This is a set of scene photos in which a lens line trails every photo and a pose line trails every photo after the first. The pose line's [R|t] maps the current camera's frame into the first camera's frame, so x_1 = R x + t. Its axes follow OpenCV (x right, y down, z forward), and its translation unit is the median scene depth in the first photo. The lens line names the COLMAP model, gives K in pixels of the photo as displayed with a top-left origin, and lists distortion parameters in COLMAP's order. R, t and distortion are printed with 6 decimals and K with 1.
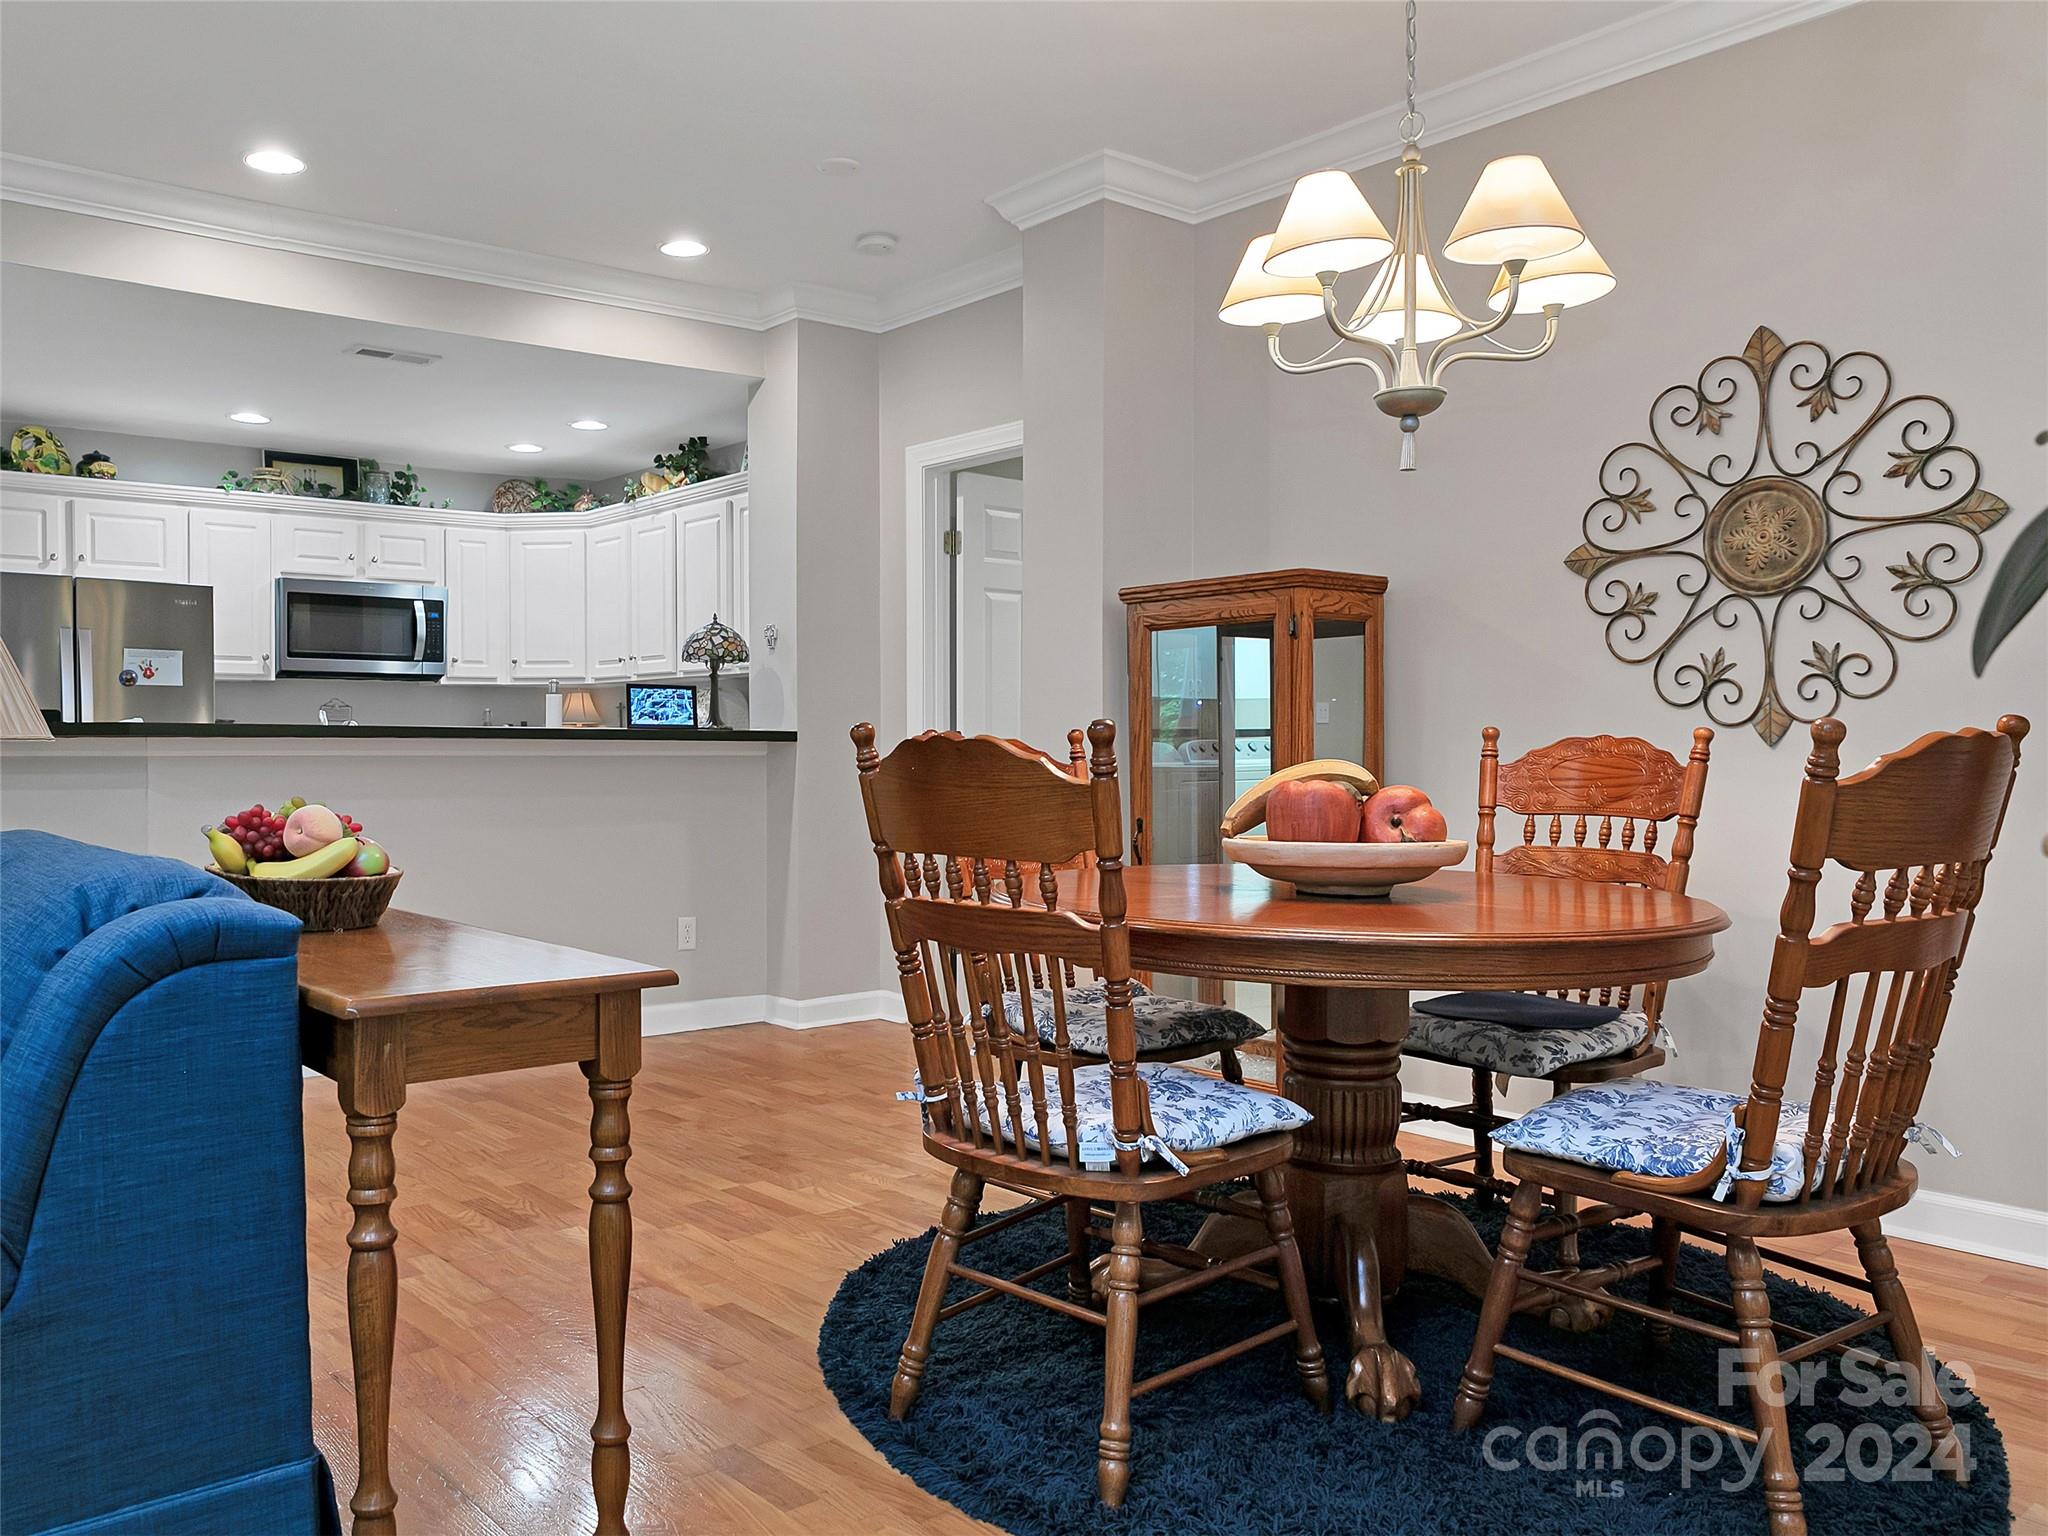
lens RADIAL K [[1698.7, 0, 1024.0], [0, 1698.7, 768.0], [0, 0, 1]] dist [-0.021728, -0.004433]
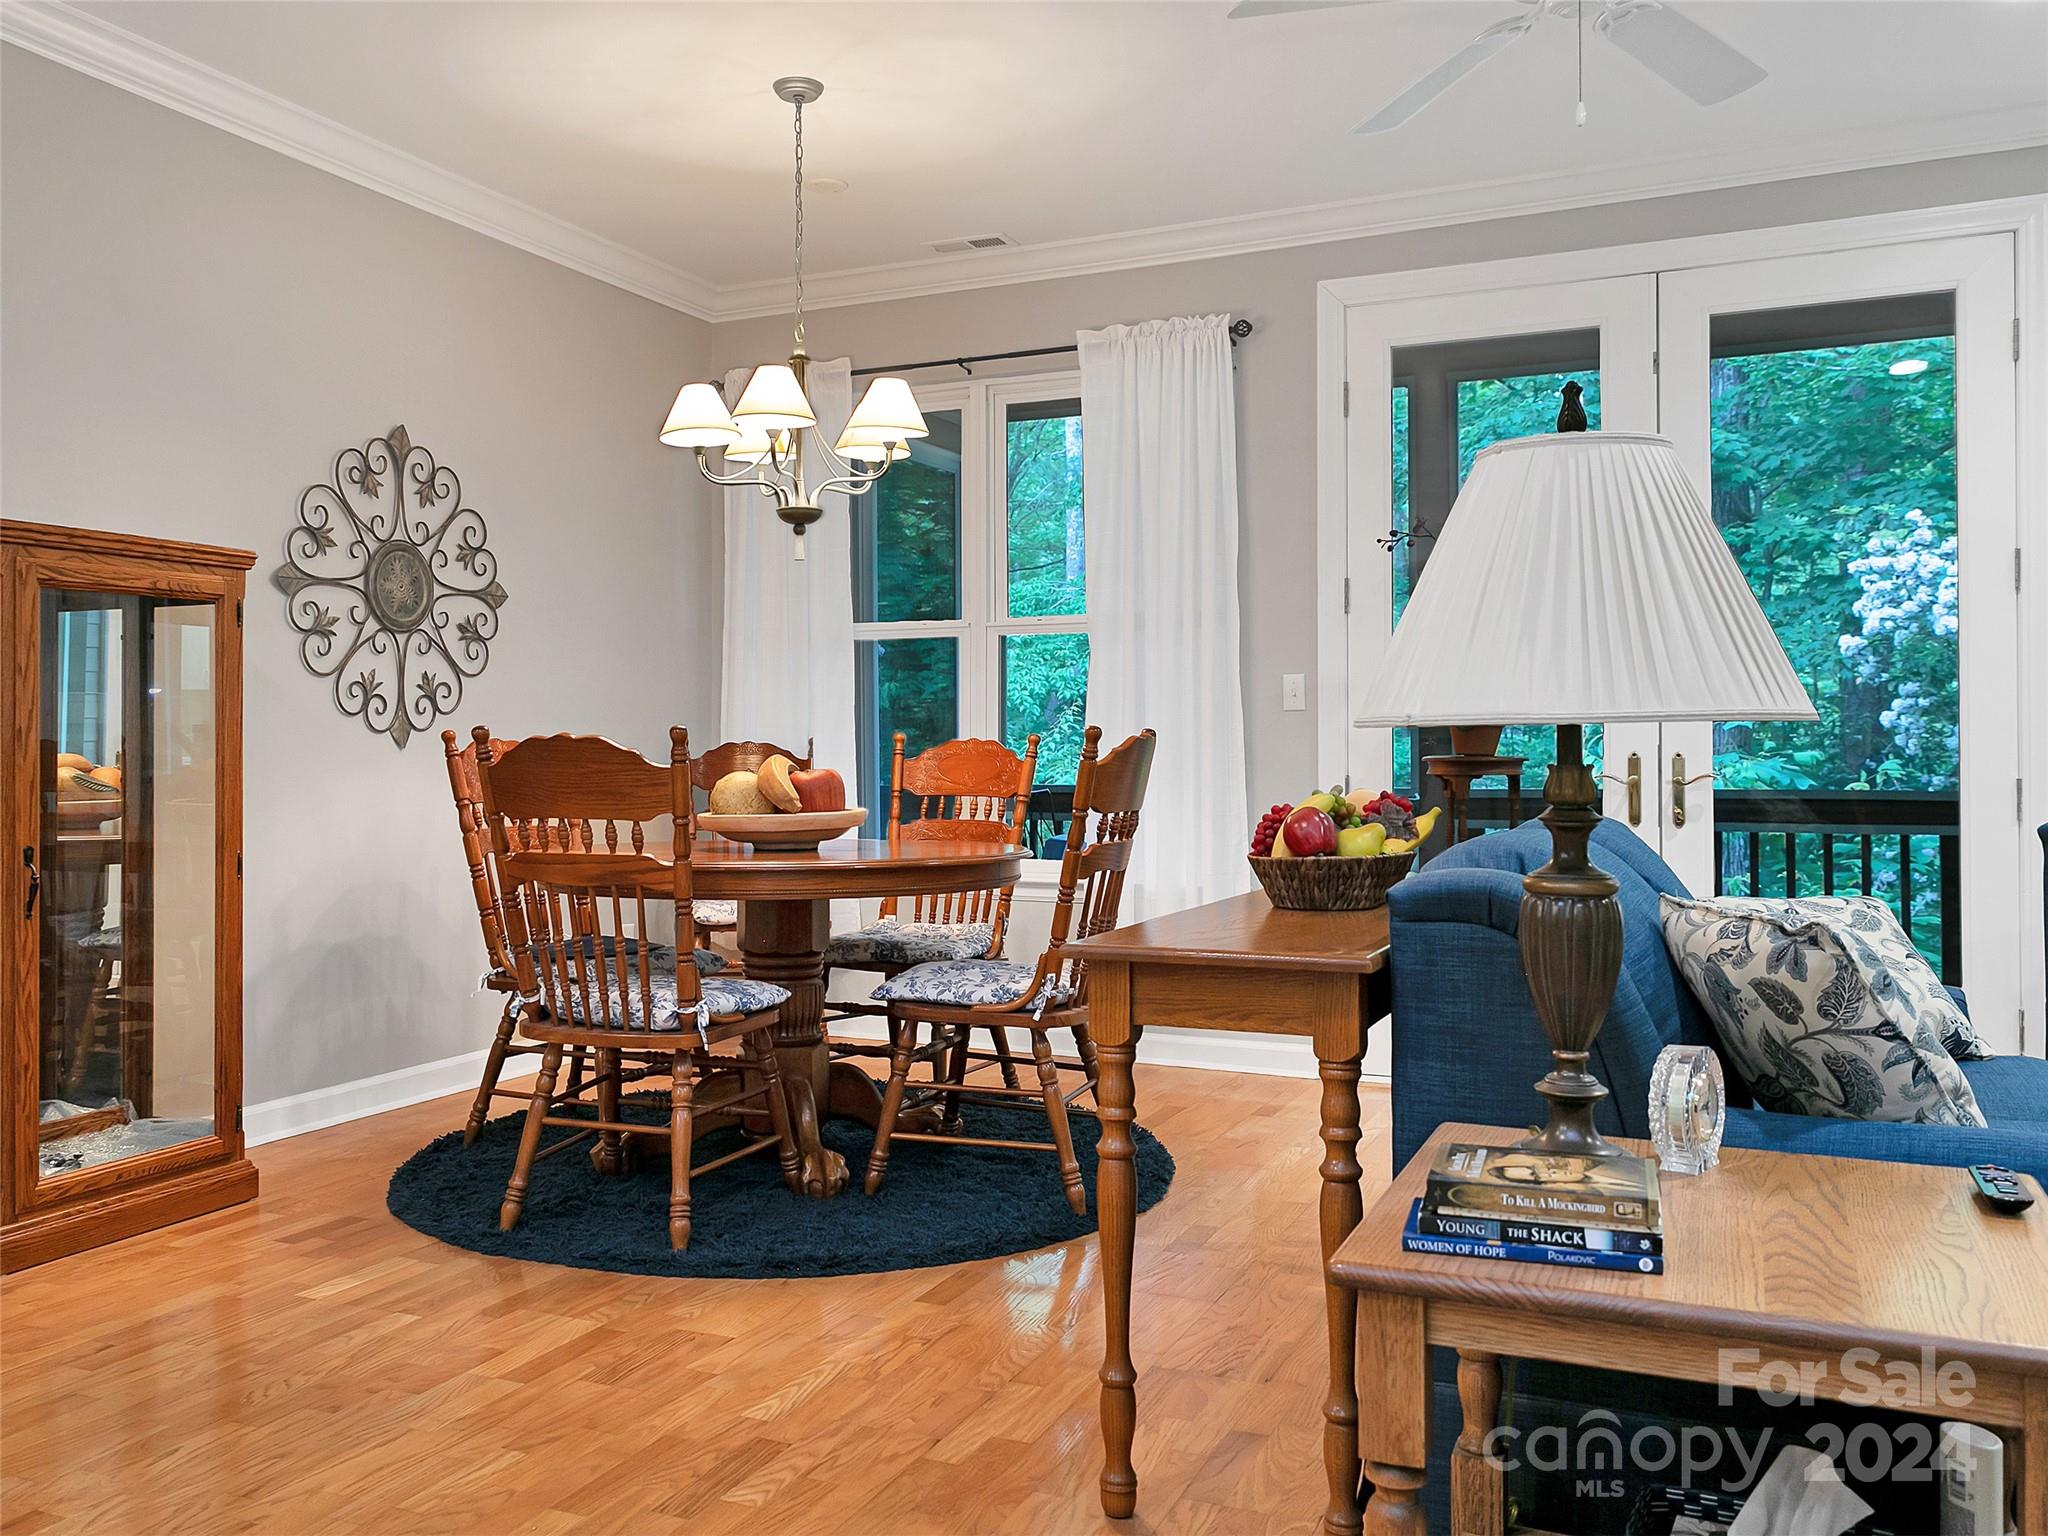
lens RADIAL K [[1671.7, 0, 955.9], [0, 1671.7, 725.6], [0, 0, 1]] dist [-0.006547, -0.002153]
pose [[-0.426673, 0.012696, 0.904317, -0.918925], [0.007292, 0.999917, -0.010598, -0.013603], [-0.904376, 0.002072, -0.426730, 1.184751]]
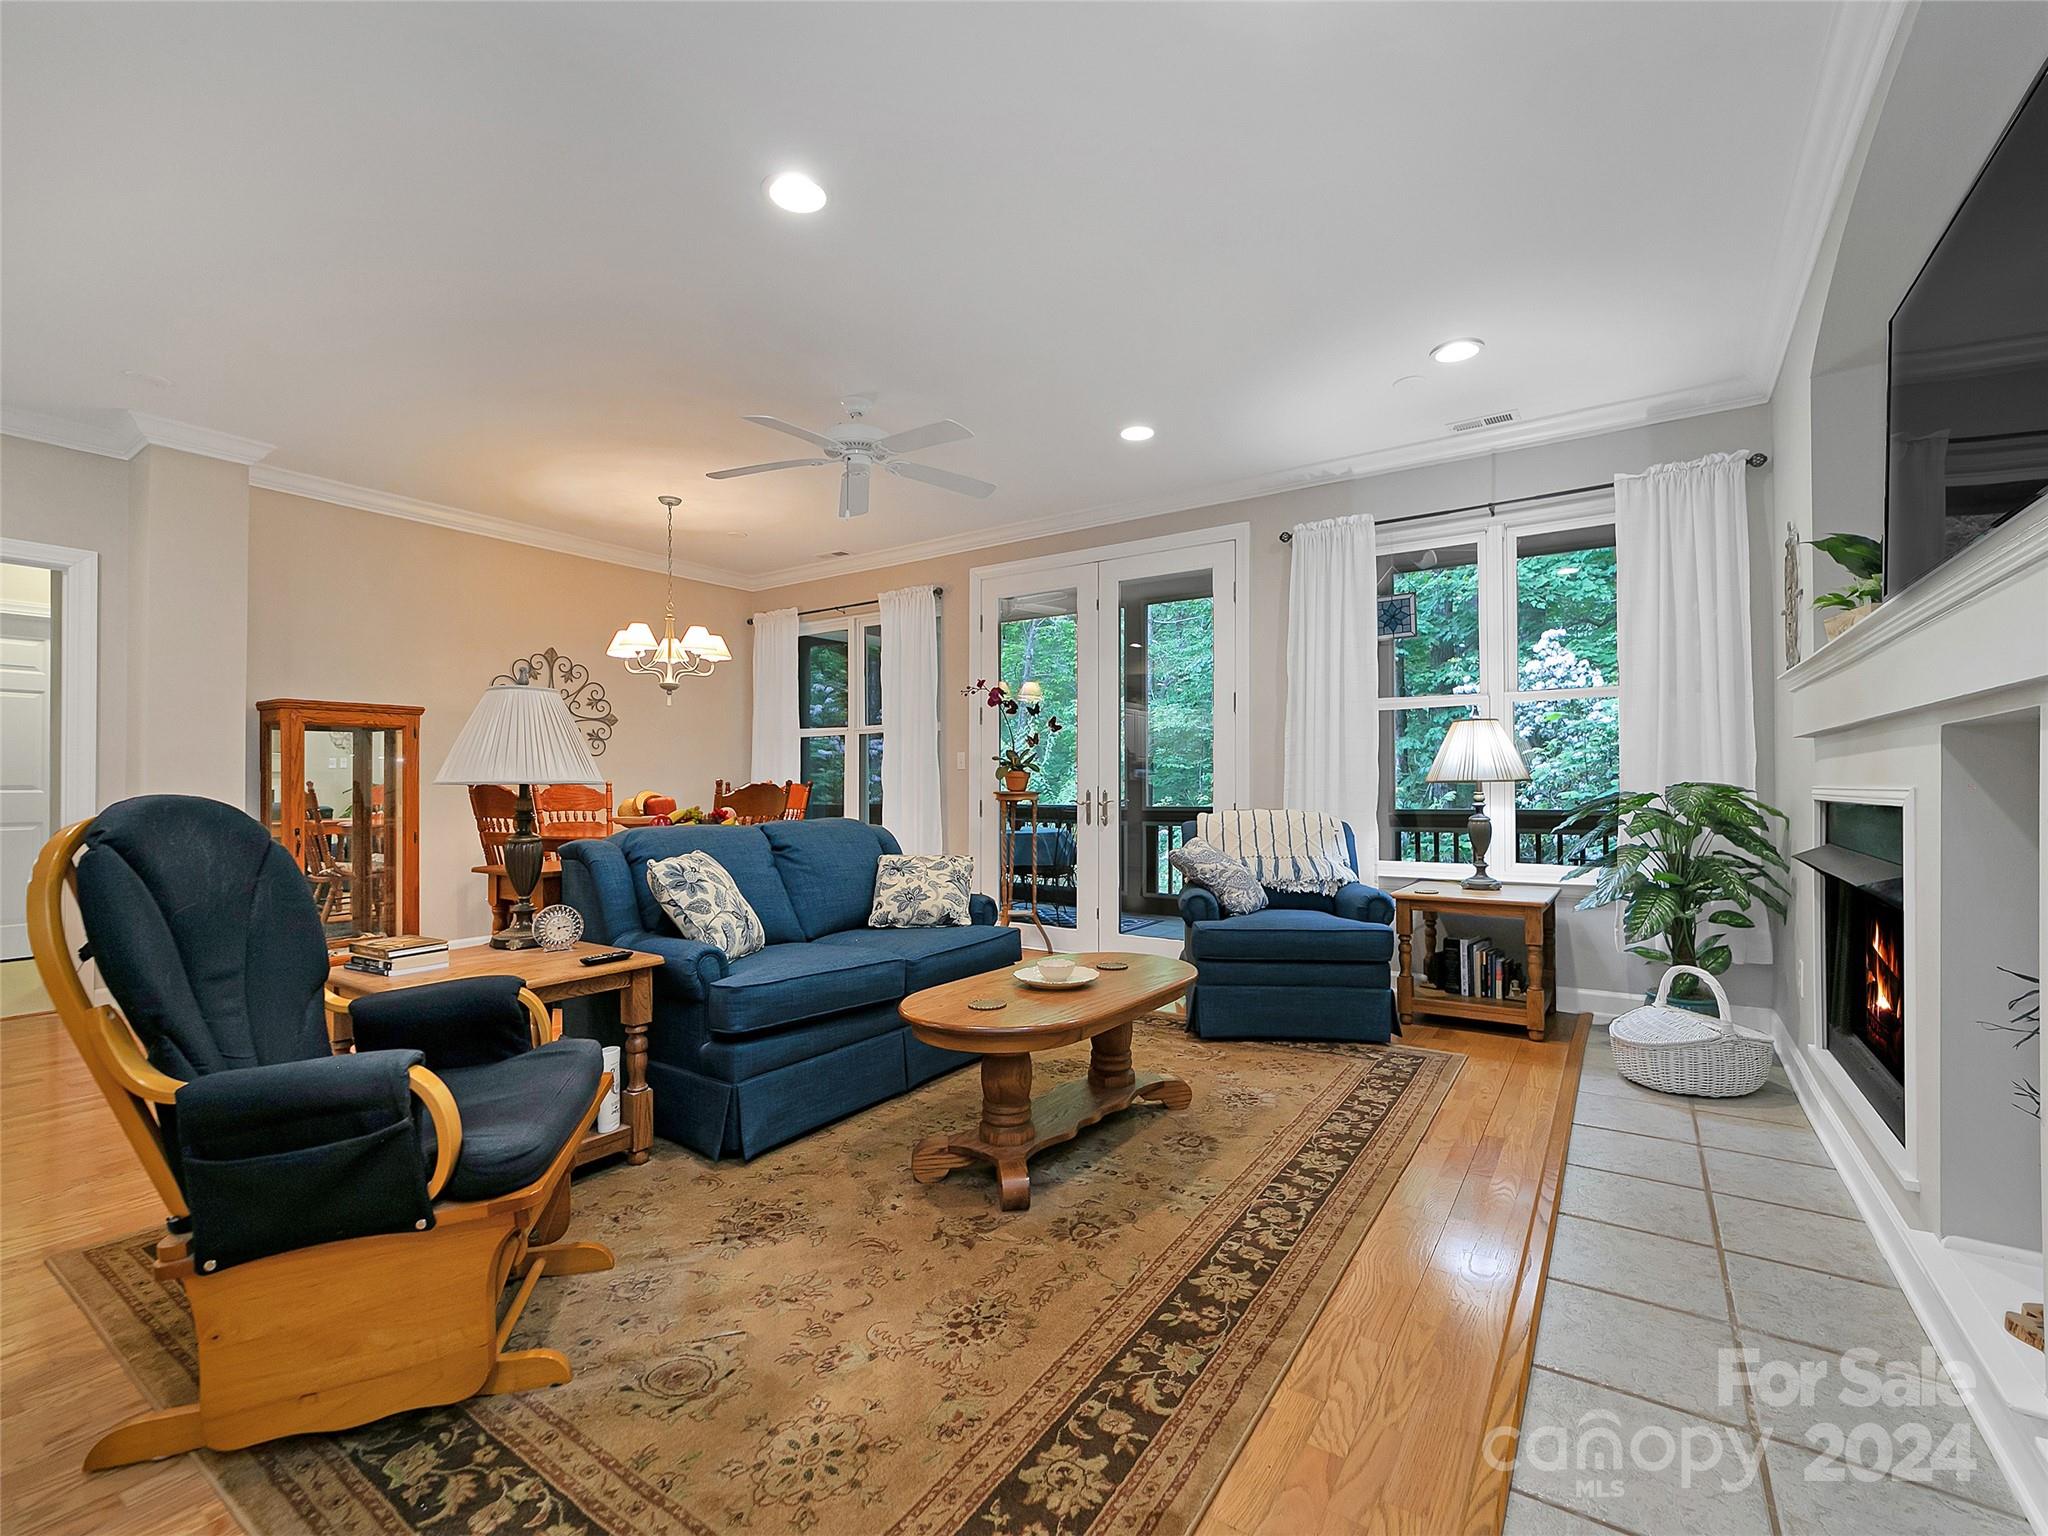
lens RADIAL K [[893.3, 0, 1024.0], [0, 893.3, 768.0], [0, 0, 1]] dist [0.001065, 0.000089]
pose [[-0.288924, 0.019059, 0.957162, -1.347408], [0.007040, 0.999817, -0.017784, -0.013264], [-0.957326, 0.001601, -0.289005, 0.667999]]
